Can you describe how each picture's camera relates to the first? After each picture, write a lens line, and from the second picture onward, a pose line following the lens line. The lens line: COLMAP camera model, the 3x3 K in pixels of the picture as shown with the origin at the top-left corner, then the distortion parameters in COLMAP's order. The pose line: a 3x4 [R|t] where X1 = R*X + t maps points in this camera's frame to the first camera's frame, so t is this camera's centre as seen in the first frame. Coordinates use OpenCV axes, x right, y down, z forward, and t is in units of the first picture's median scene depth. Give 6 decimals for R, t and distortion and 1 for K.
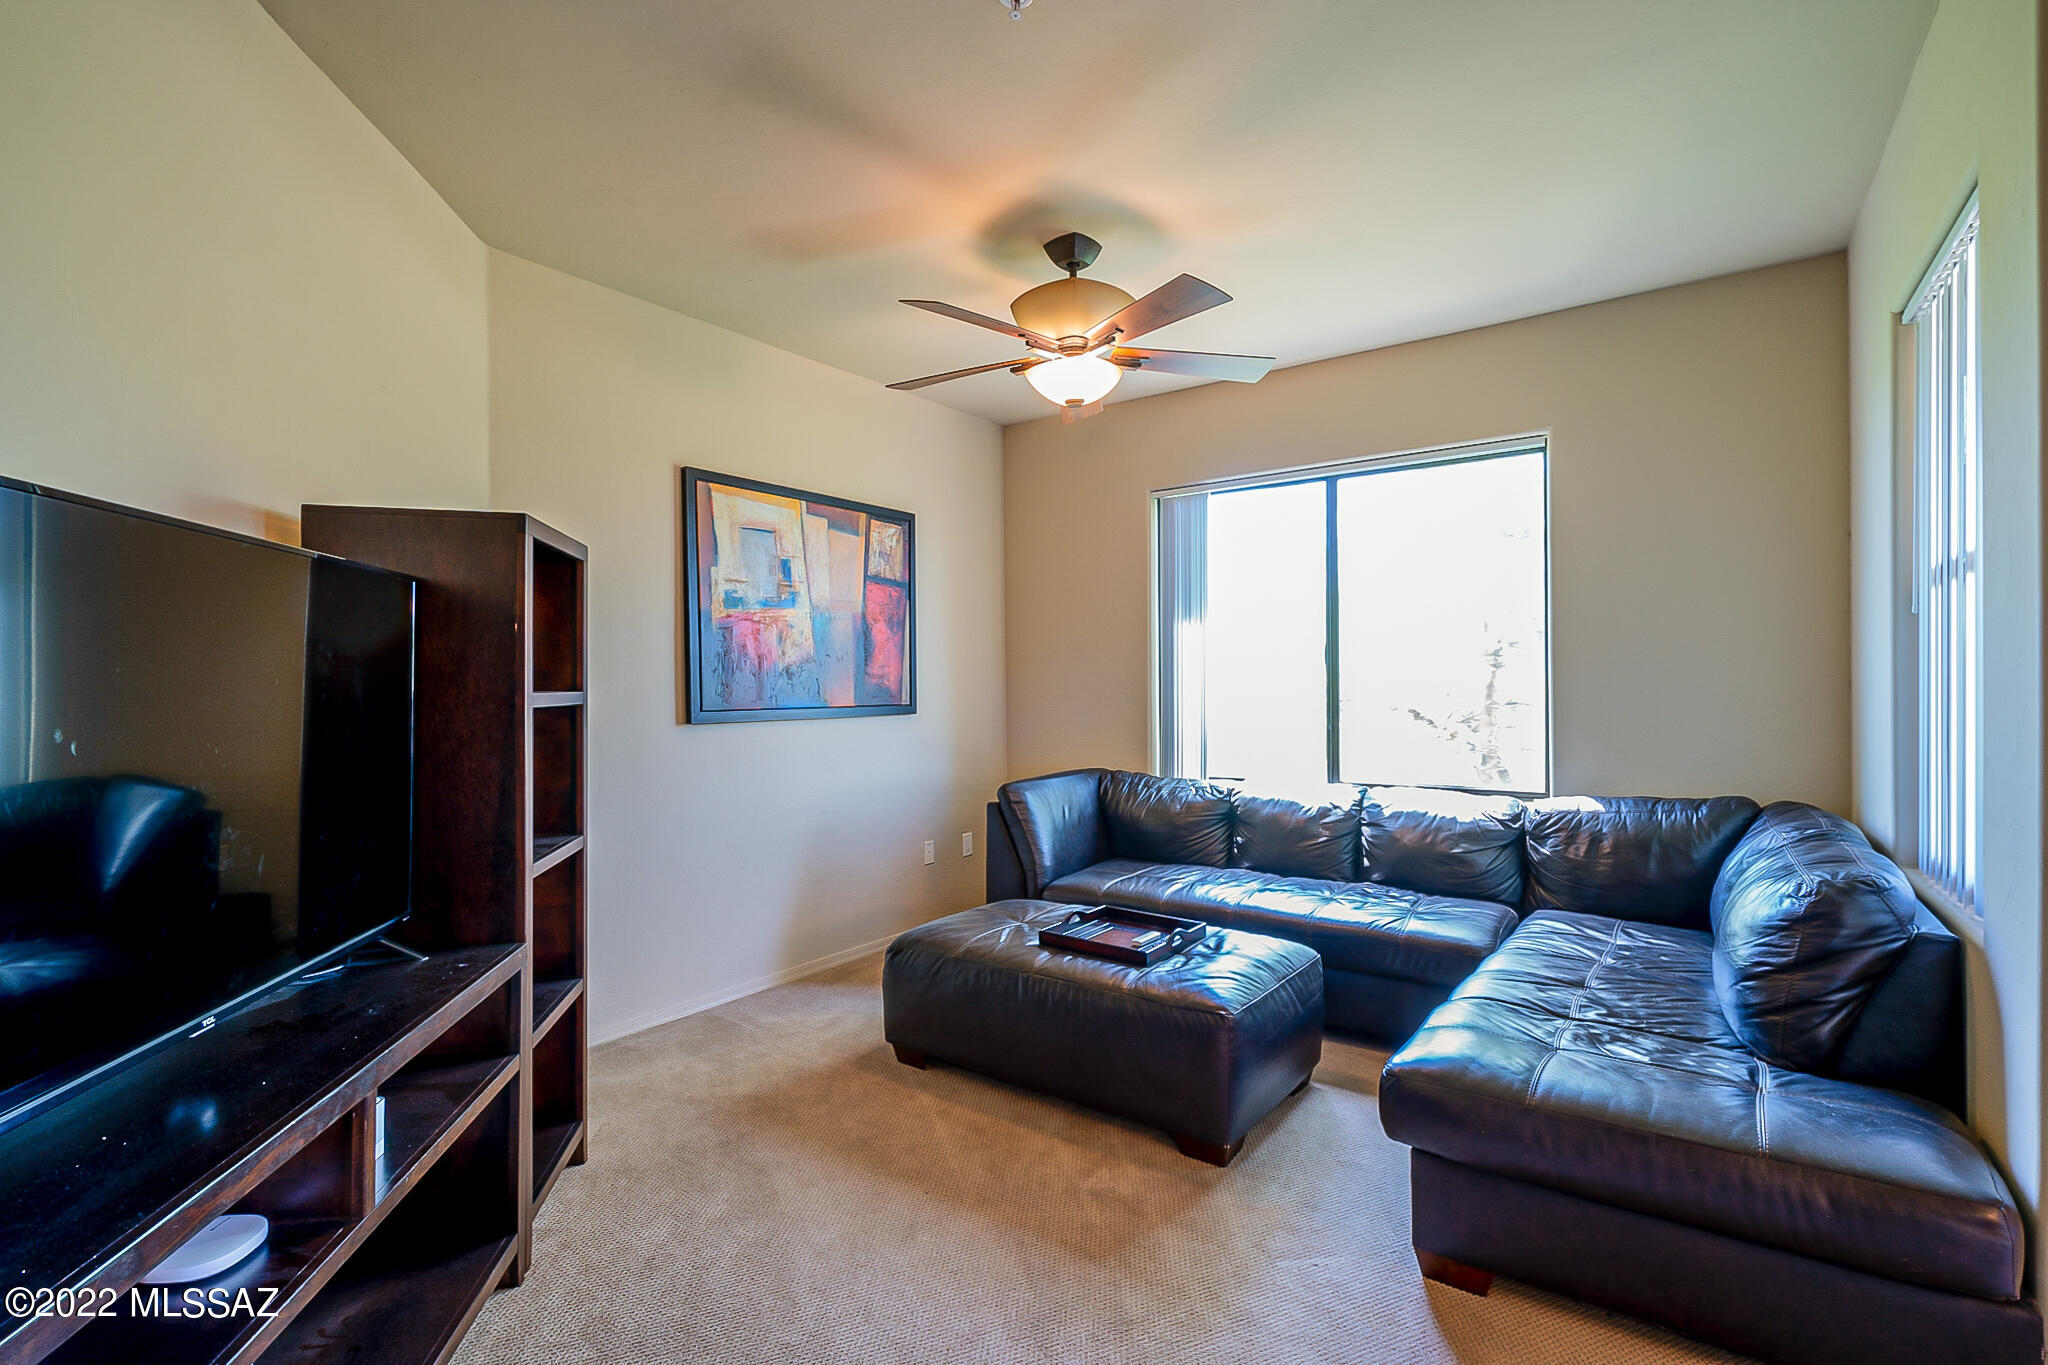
lens RADIAL K [[963.5, 0, 1026.0], [0, 963.5, 680.0], [0, 0, 1]] dist [0.000586, -0.000013]
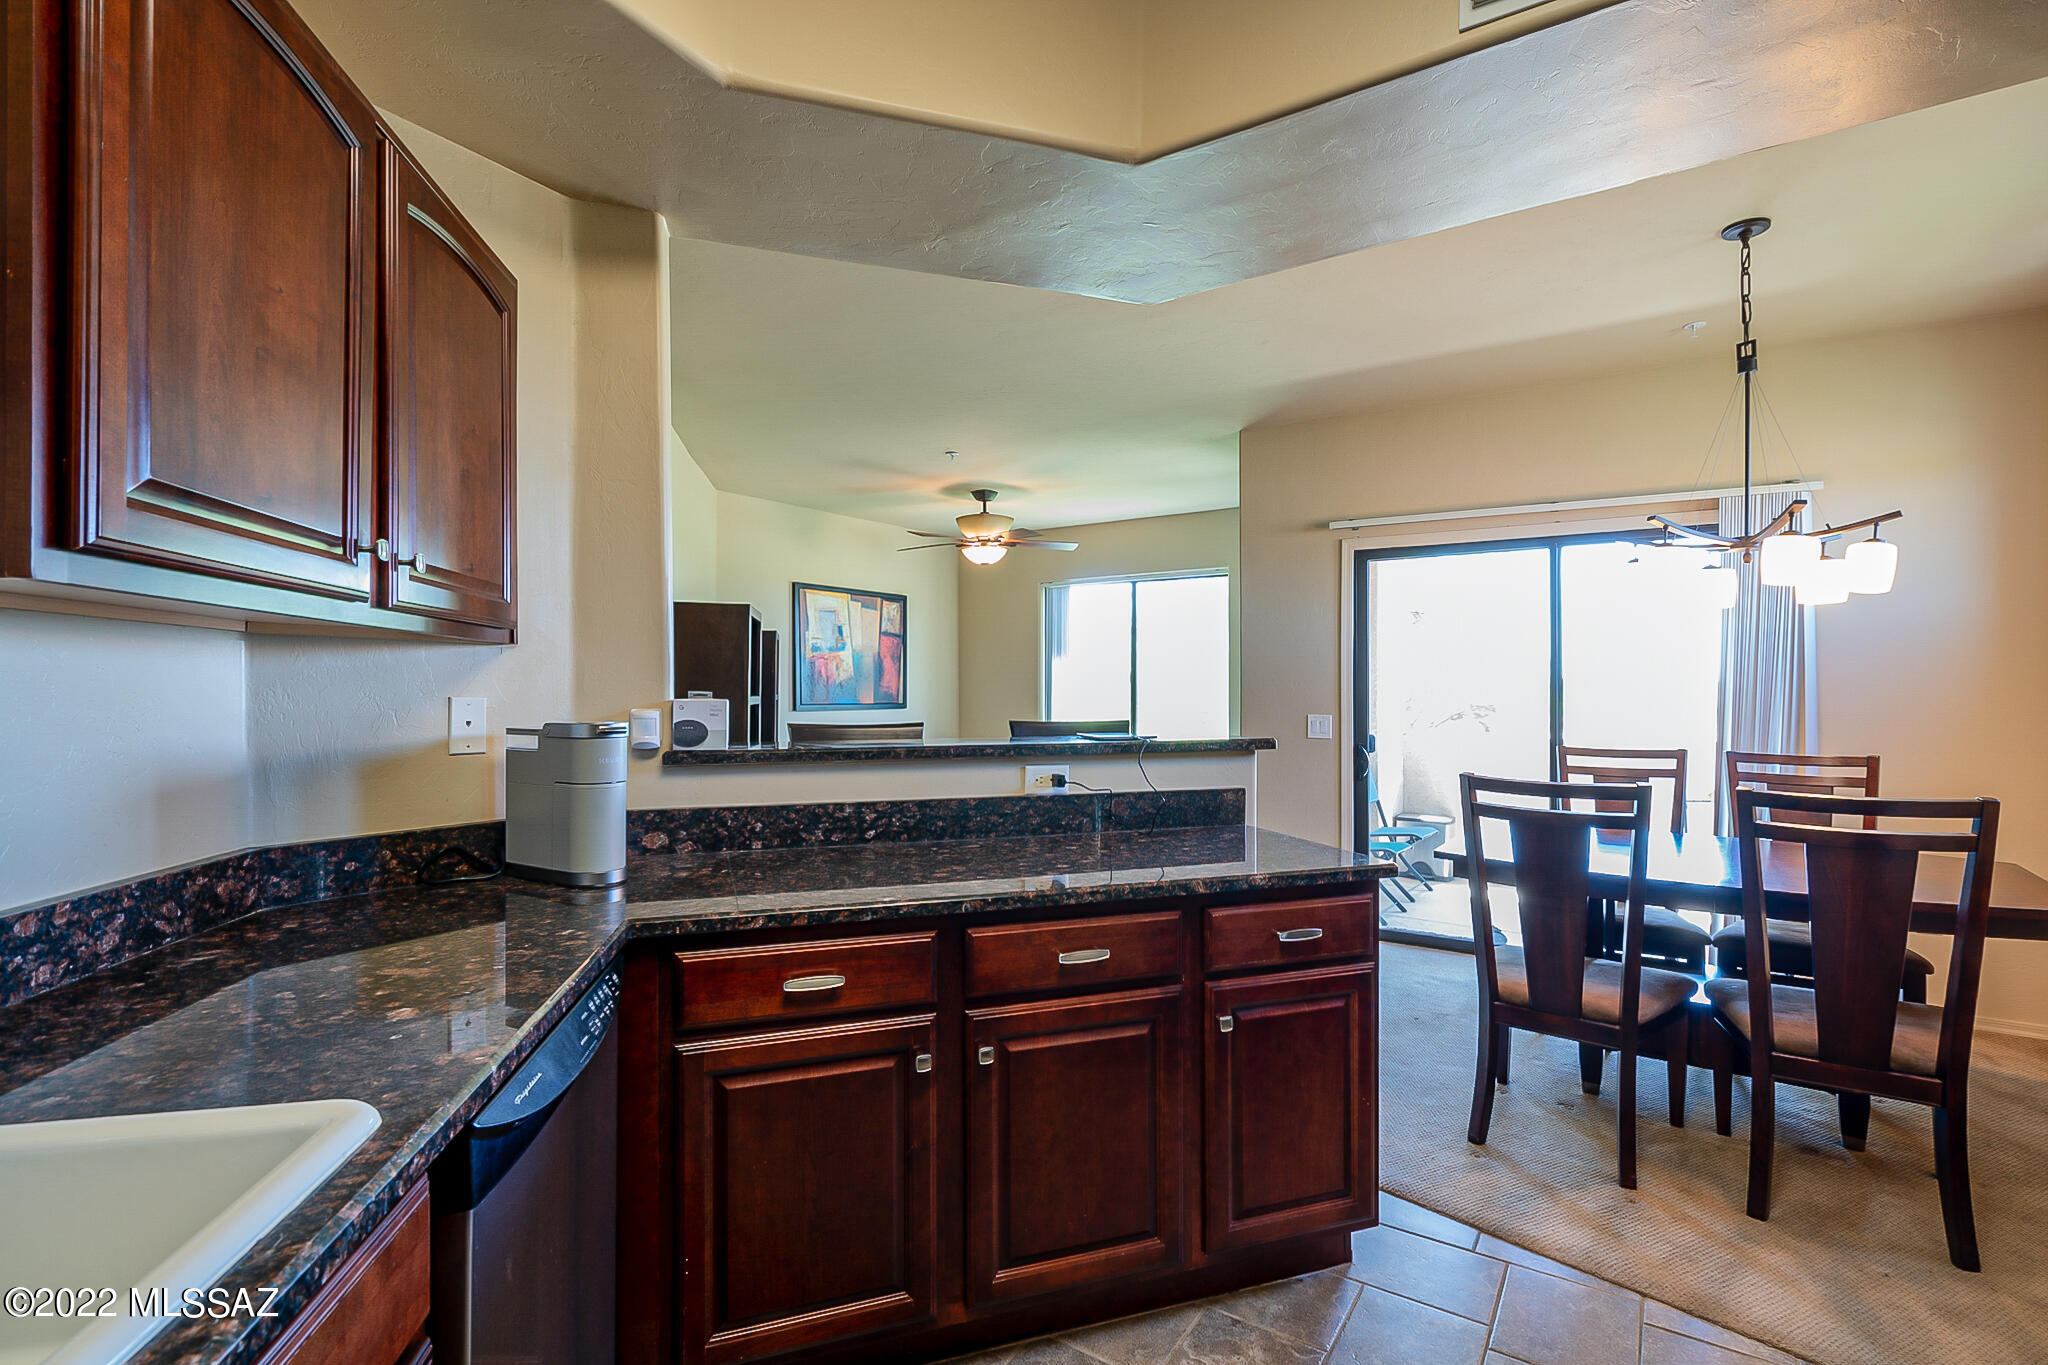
lens RADIAL K [[963.5, 0, 1025.1], [0, 963.5, 686.1], [0, 0, 1]] dist [0.000586, -0.000013]
pose [[0.999467, 0.003809, 0.032435, 0.050672], [-0.003665, 0.999983, -0.004496, 0.001043], [-0.032452, 0.004375, 0.999464, -0.868237]]
